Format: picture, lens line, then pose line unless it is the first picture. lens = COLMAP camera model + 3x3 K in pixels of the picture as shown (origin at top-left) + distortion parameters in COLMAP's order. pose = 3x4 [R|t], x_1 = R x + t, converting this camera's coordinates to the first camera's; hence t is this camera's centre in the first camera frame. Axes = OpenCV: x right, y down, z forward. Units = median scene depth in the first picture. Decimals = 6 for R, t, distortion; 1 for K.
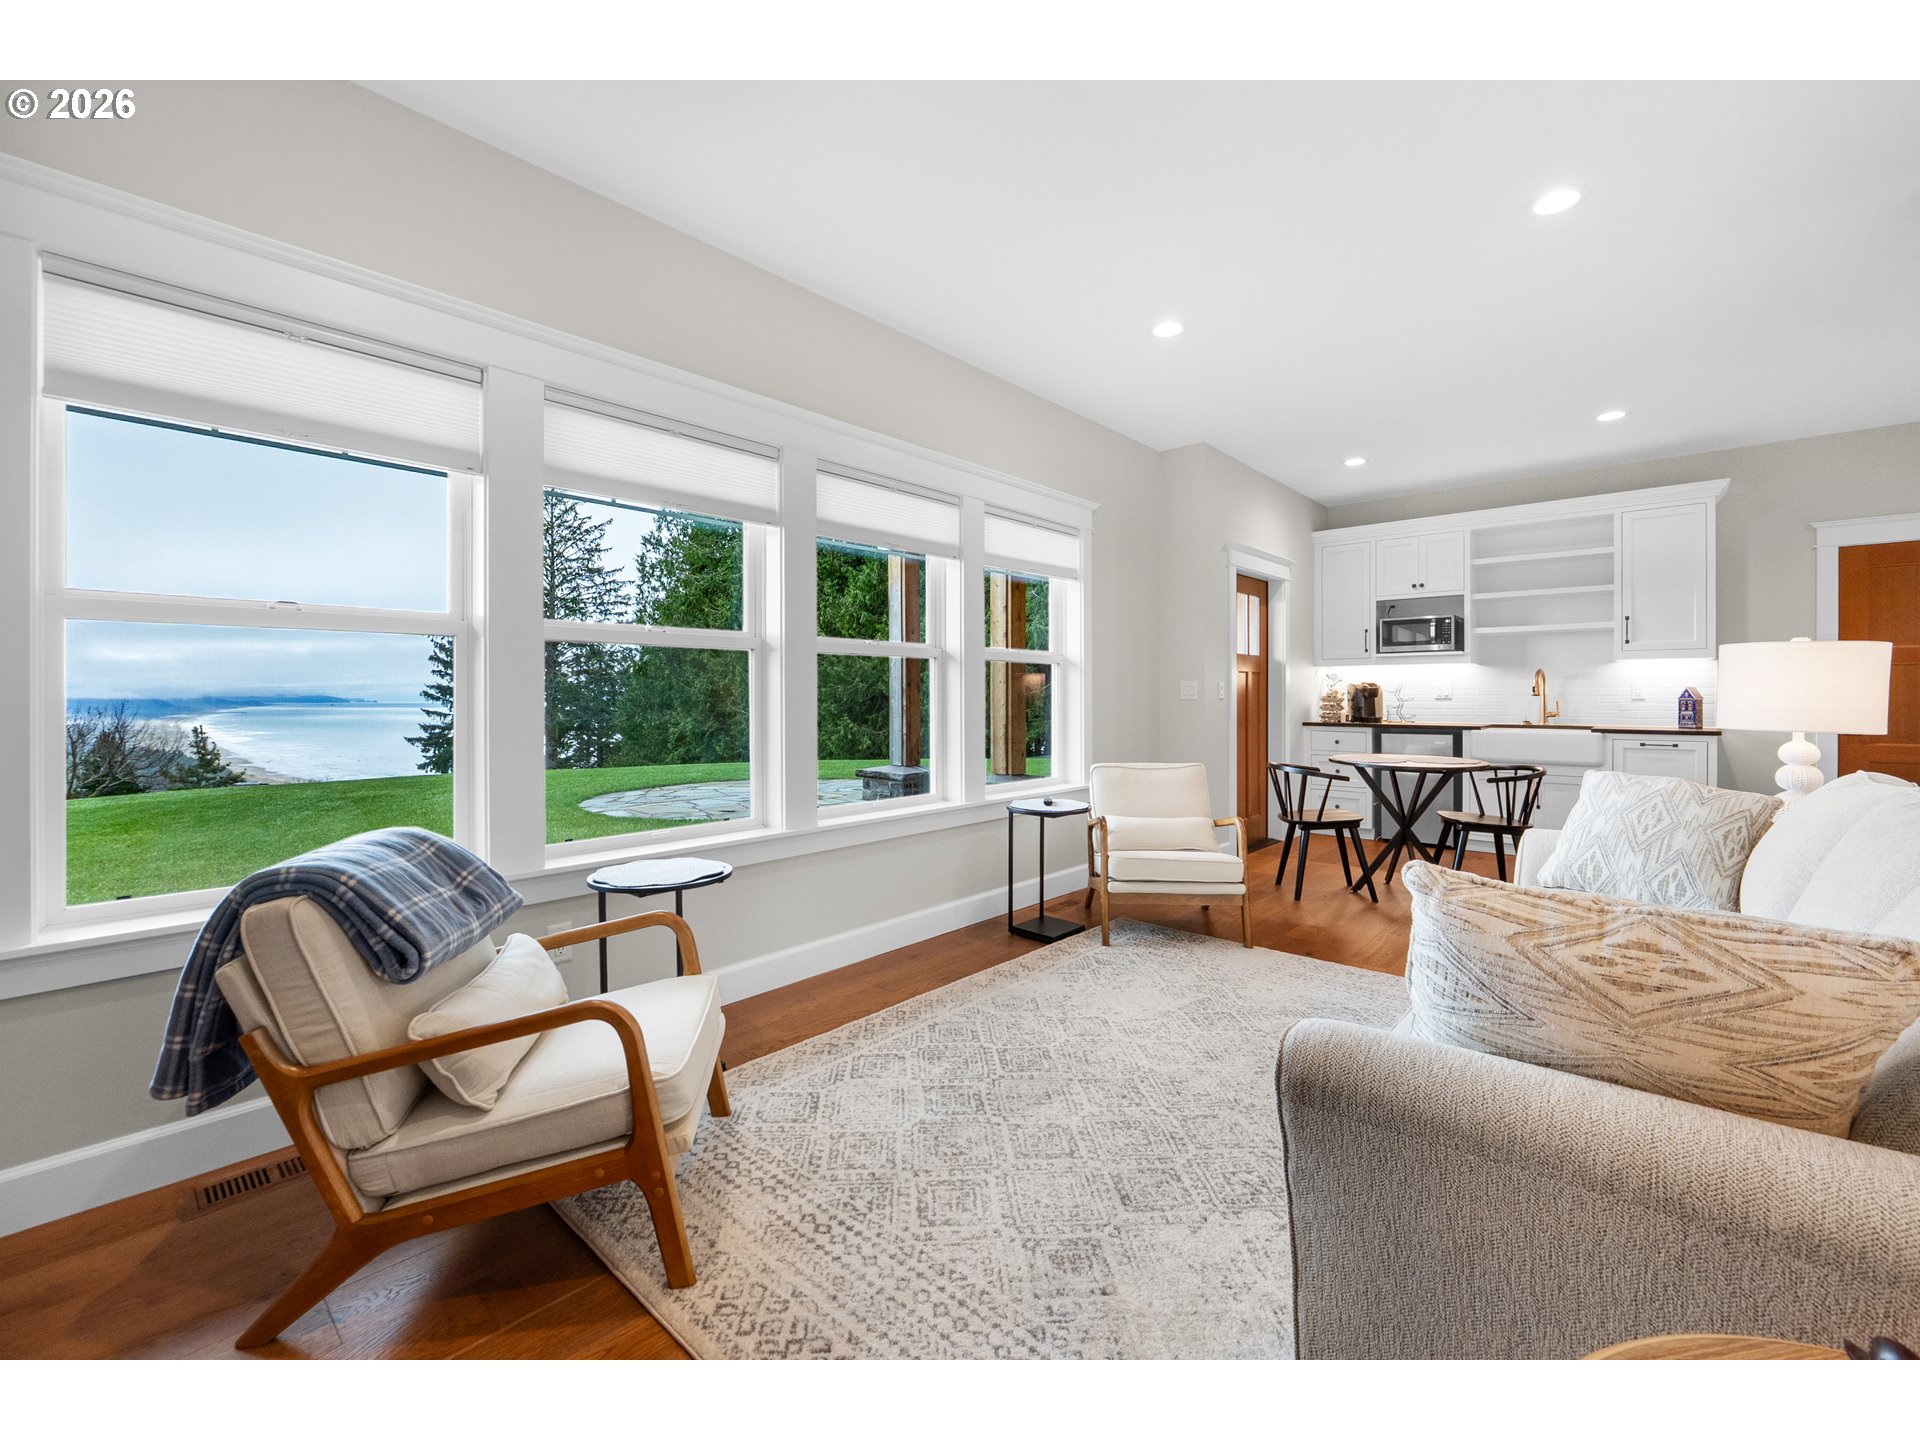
lens RADIAL K [[806.8, 0, 963.3], [0, 806.8, 695.2], [0, 0, 1]] dist [-0.004279, -0.000066]
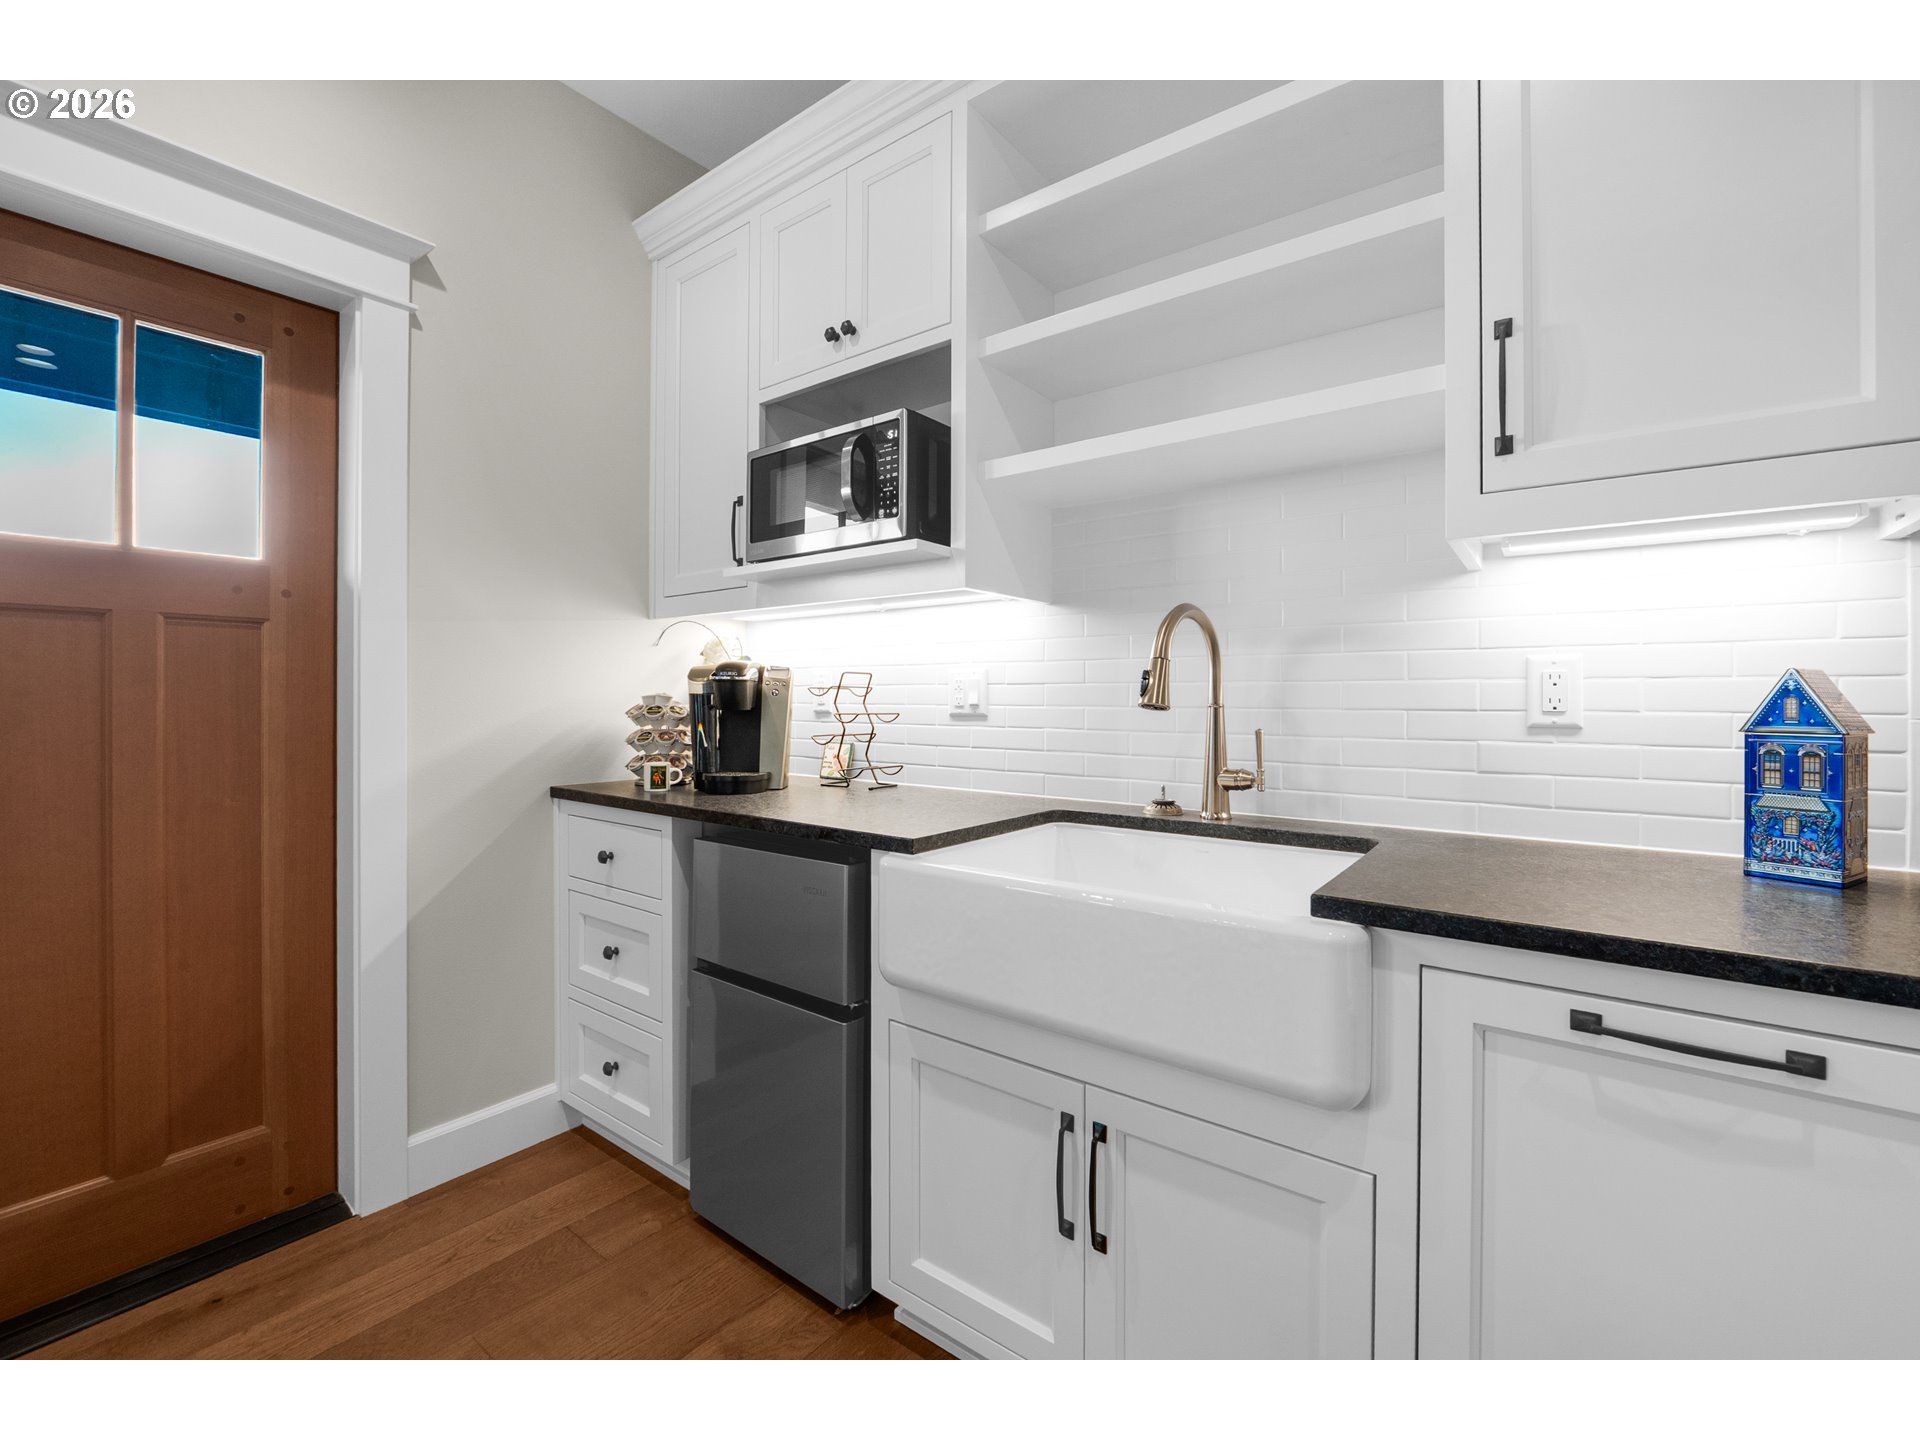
lens RADIAL K [[806.8, 0, 963.3], [0, 806.8, 695.2], [0, 0, 1]] dist [-0.004279, -0.000066]
pose [[0.997093, 0.004525, 0.076065, 0.573134], [-0.004069, 0.999973, -0.006145, -0.001634], [-0.076091, 0.005818, 0.997084, 0.687082]]
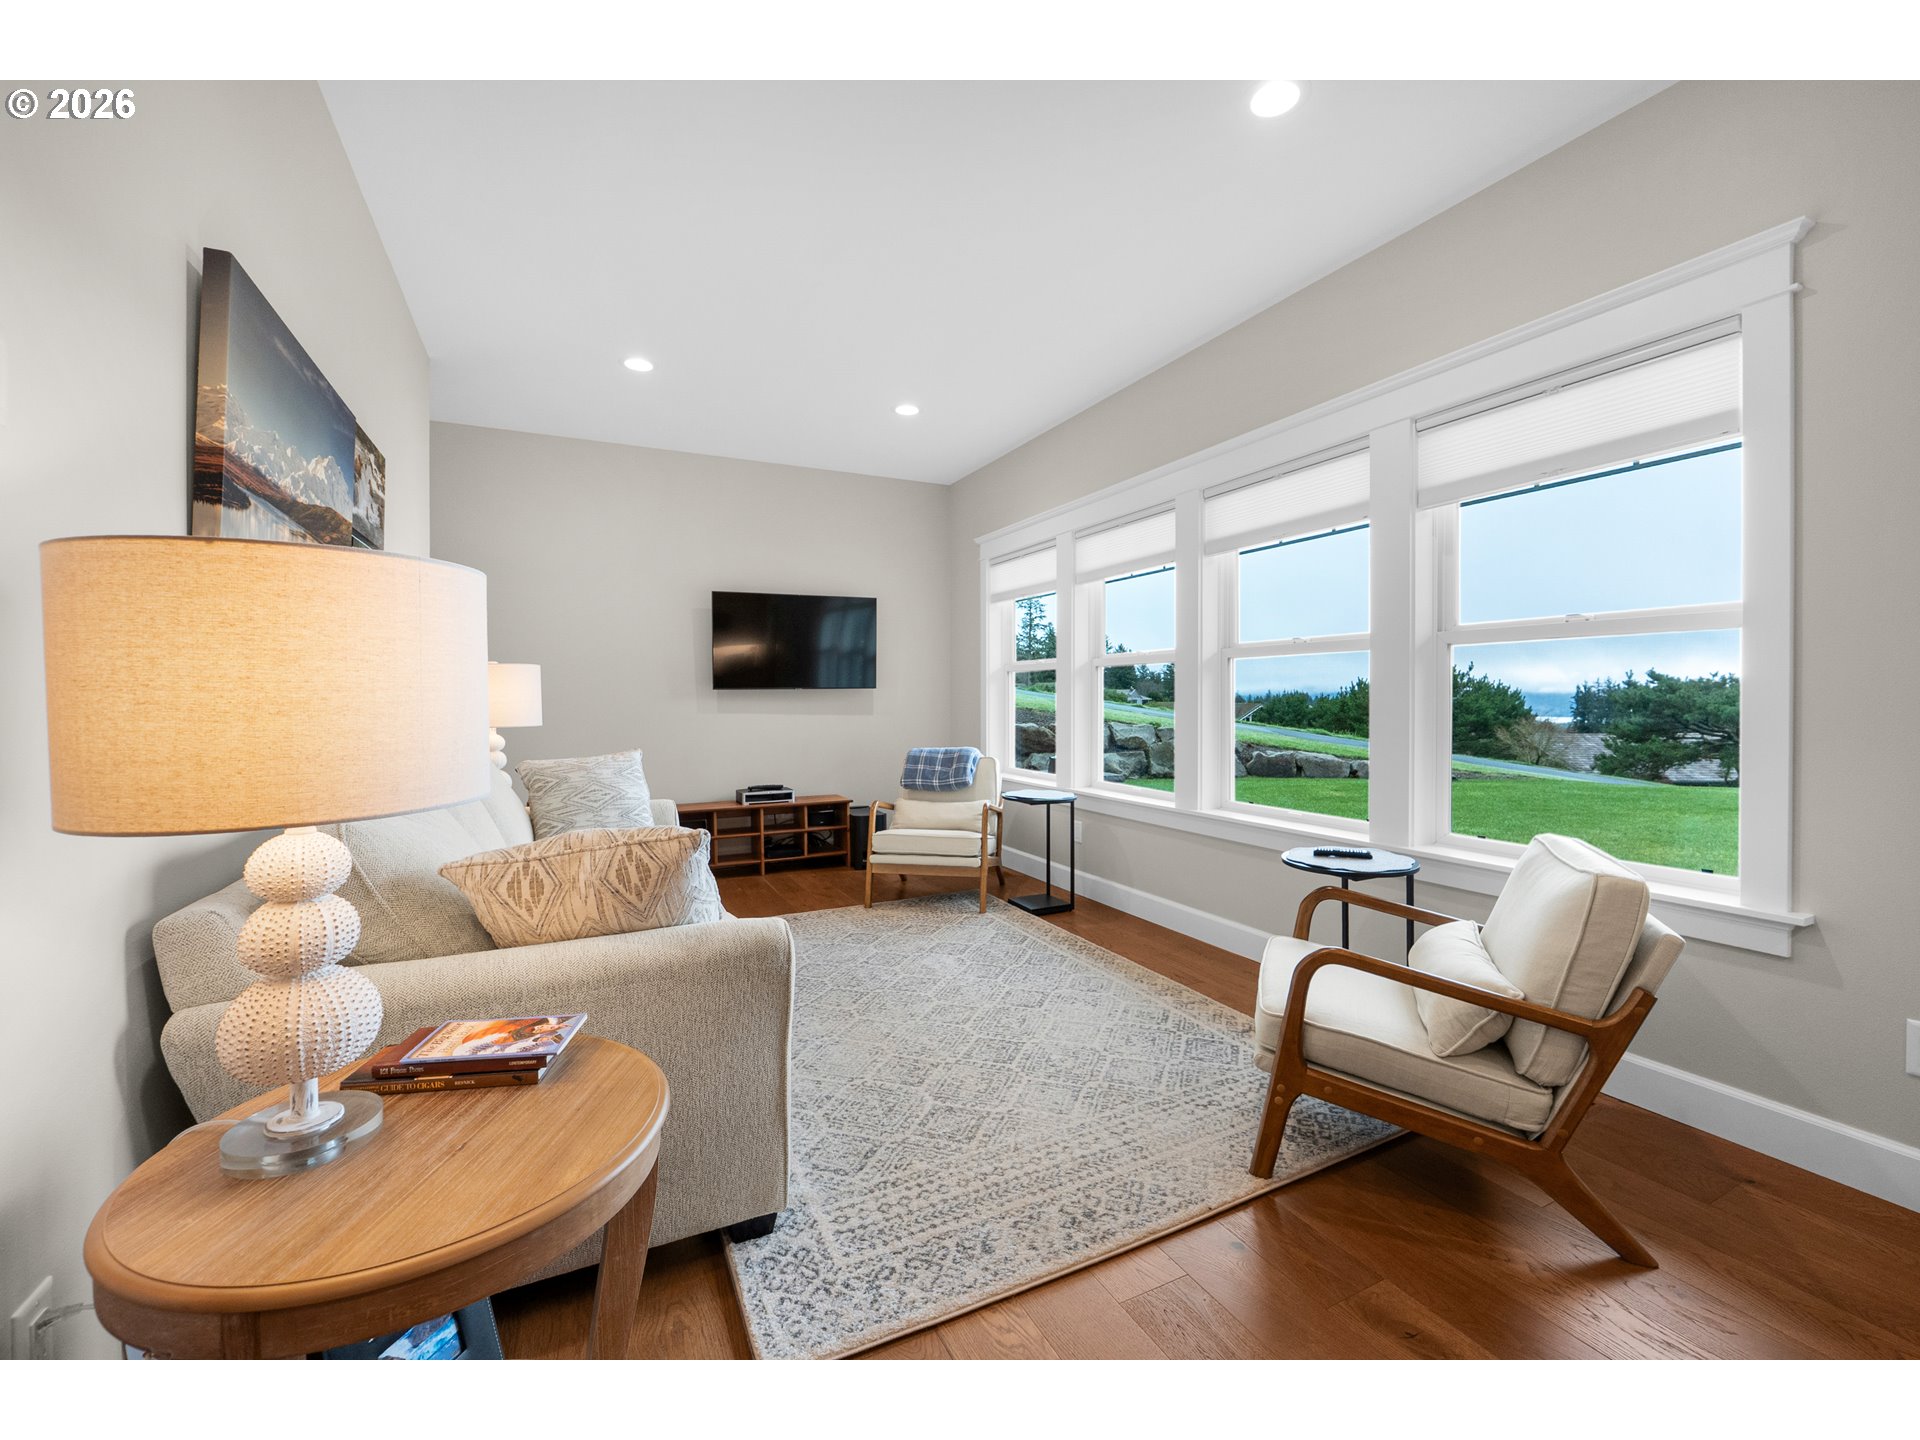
lens RADIAL K [[806.8, 0, 963.3], [0, 806.8, 695.2], [0, 0, 1]] dist [-0.004279, -0.000066]
pose [[-0.383177, 0.004599, -0.923663, 1.702425], [0.014406, 0.999896, -0.000998, -0.011094], [0.923562, -0.013689, -0.383204, 1.905184]]
